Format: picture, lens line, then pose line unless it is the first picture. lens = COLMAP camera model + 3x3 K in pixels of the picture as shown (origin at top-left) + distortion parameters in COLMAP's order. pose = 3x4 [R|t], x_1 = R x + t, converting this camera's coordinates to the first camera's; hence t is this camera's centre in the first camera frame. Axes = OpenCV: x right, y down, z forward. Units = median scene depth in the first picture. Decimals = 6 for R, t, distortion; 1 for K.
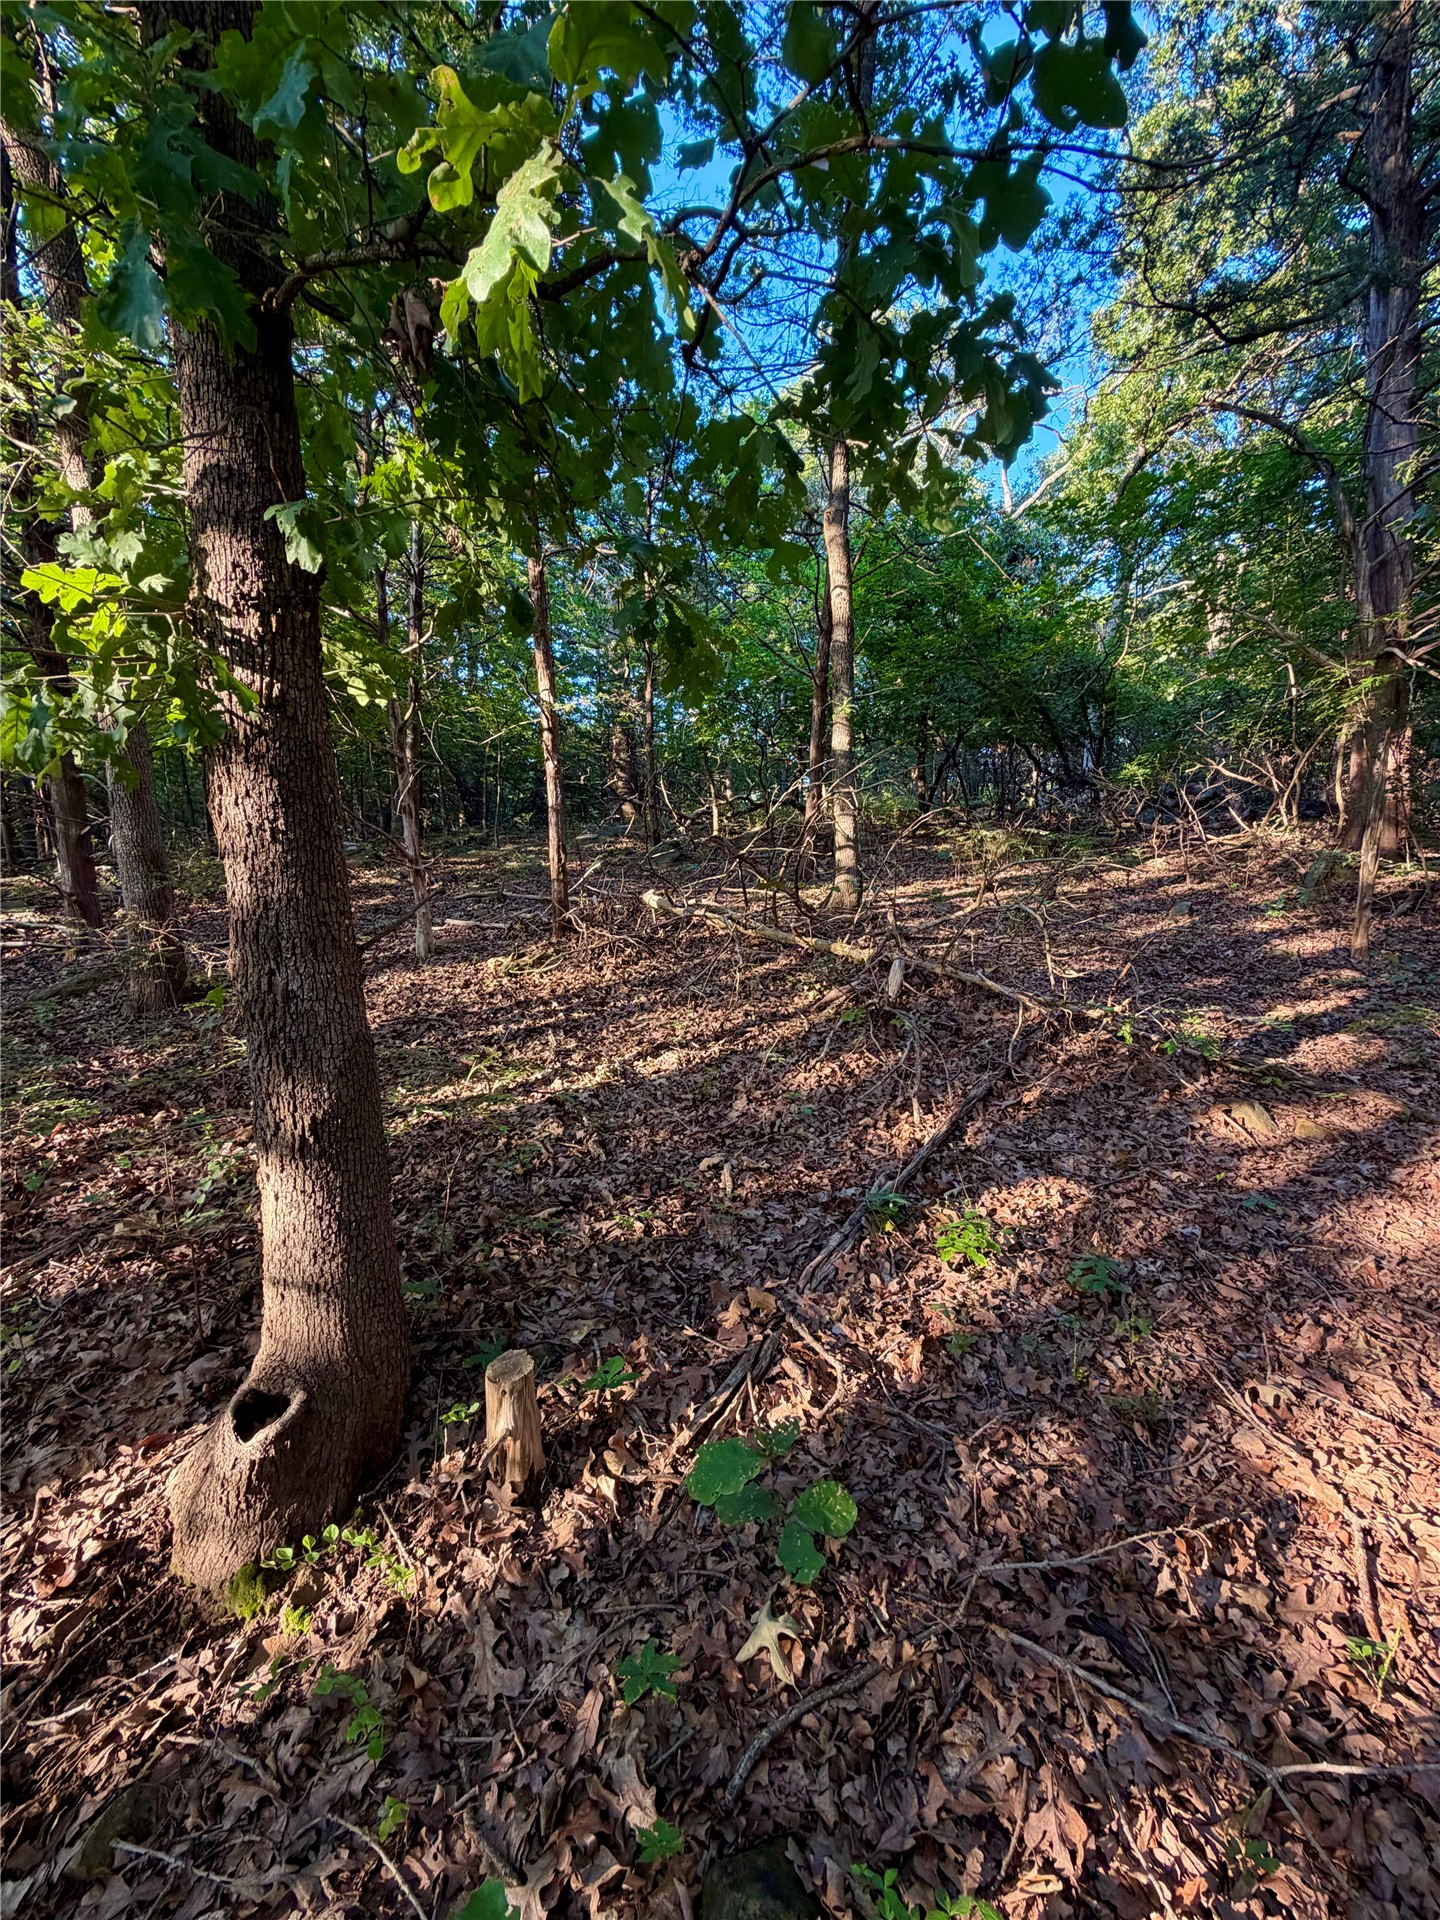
lens RADIAL K [[768.9, 0, 724.6], [0, 768.9, 959.2], [0, 0, 1]] dist [0.000065, -0.000136]
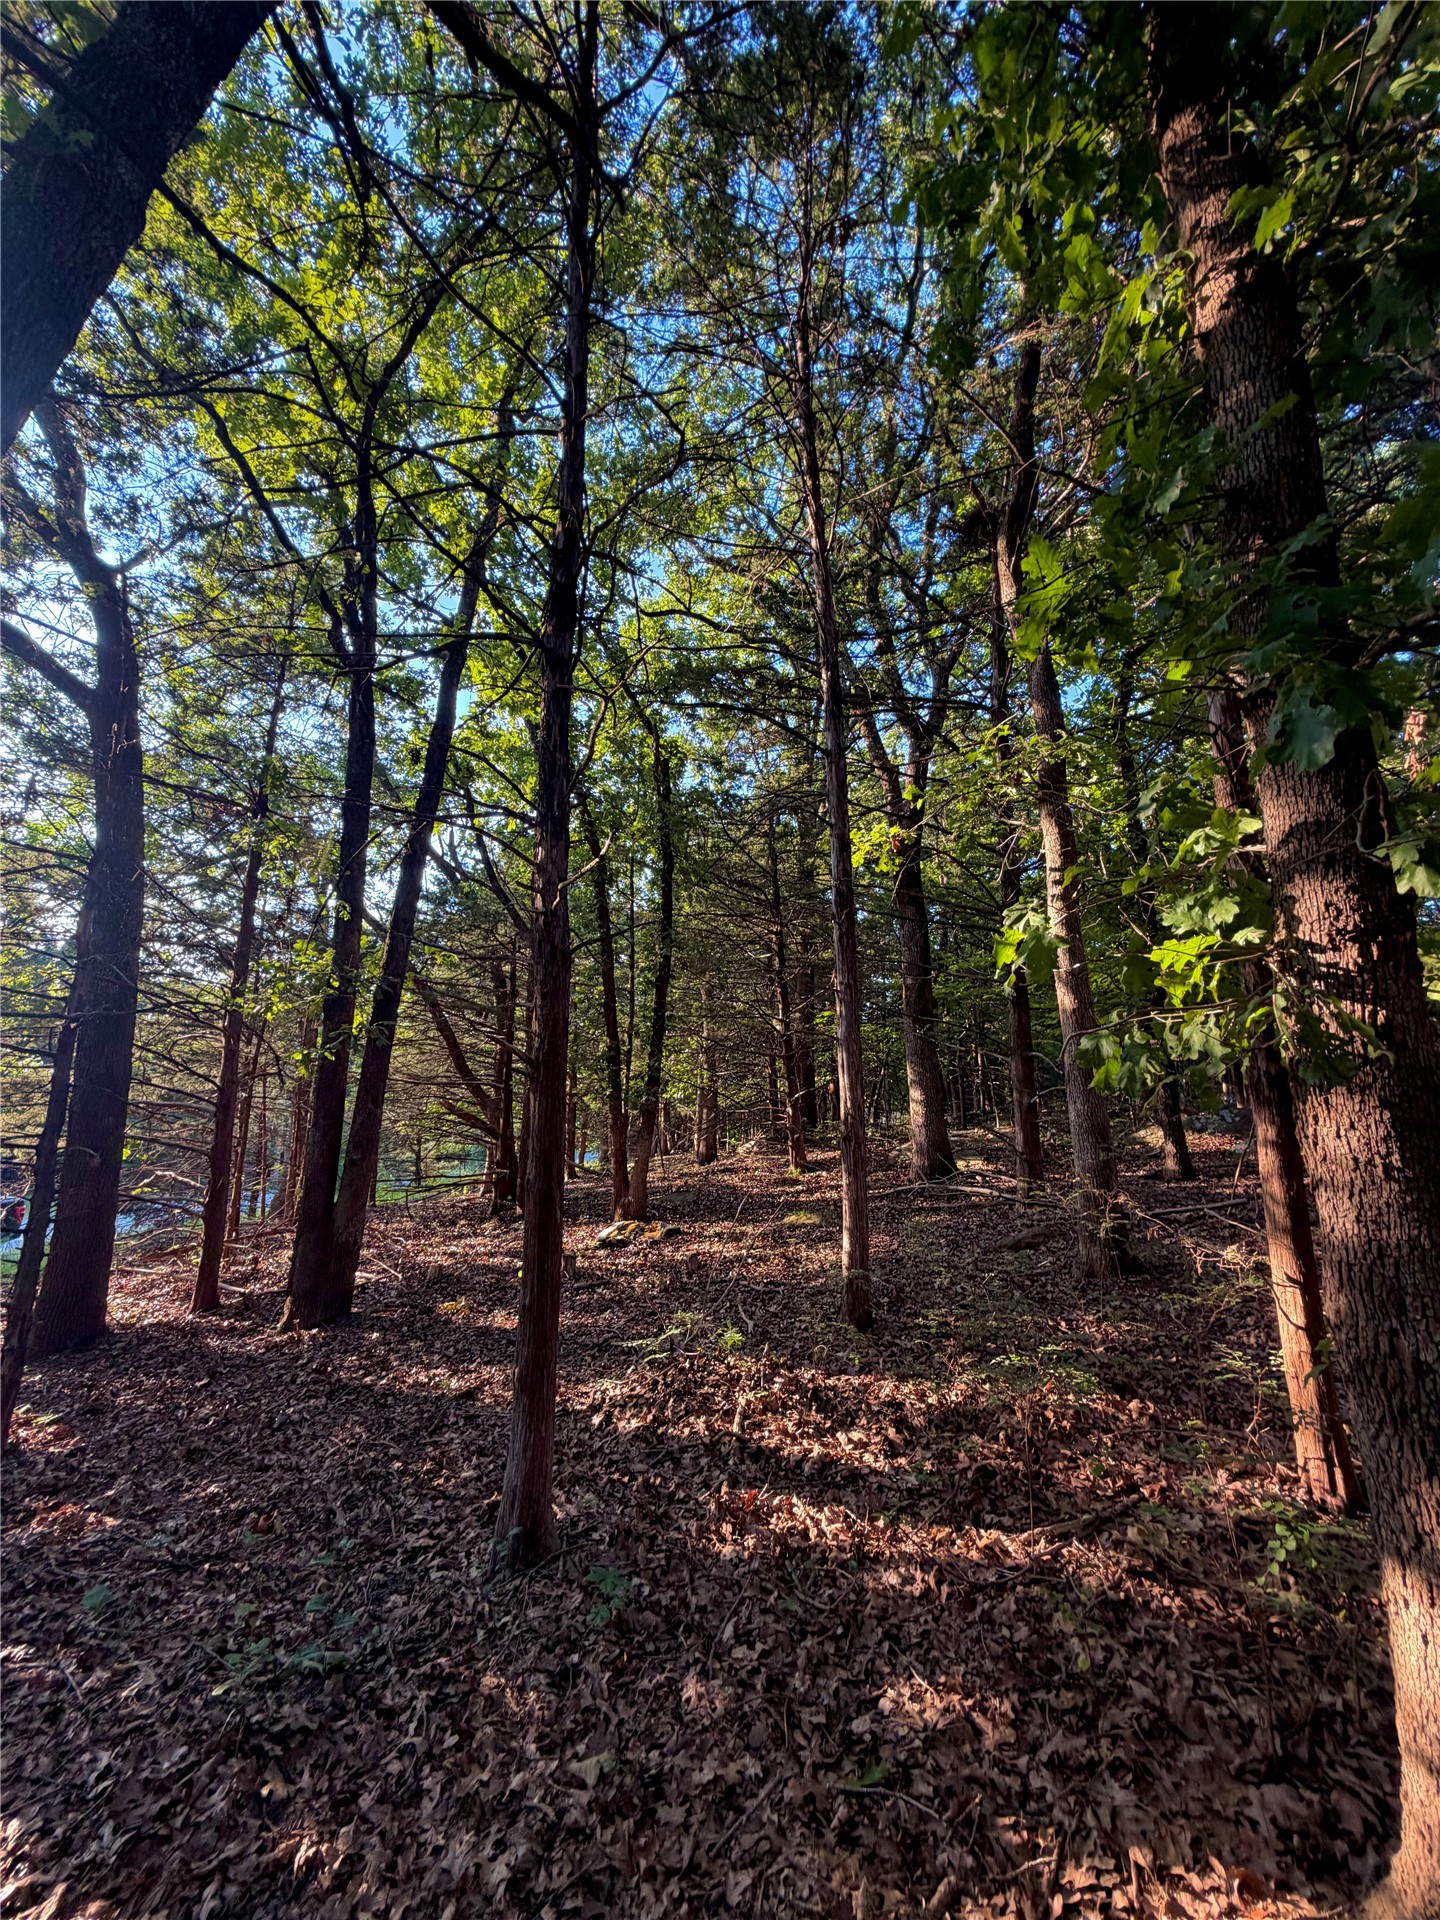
lens RADIAL K [[768.9, 0, 722.8], [0, 768.9, 959.0], [0, 0, 1]] dist [0.000065, -0.000136]
pose [[0.510920, -0.147516, -0.846876, -0.181507], [-0.137605, 0.958427, -0.249964, -0.067879], [0.848543, 0.244246, 0.469381, -0.164303]]
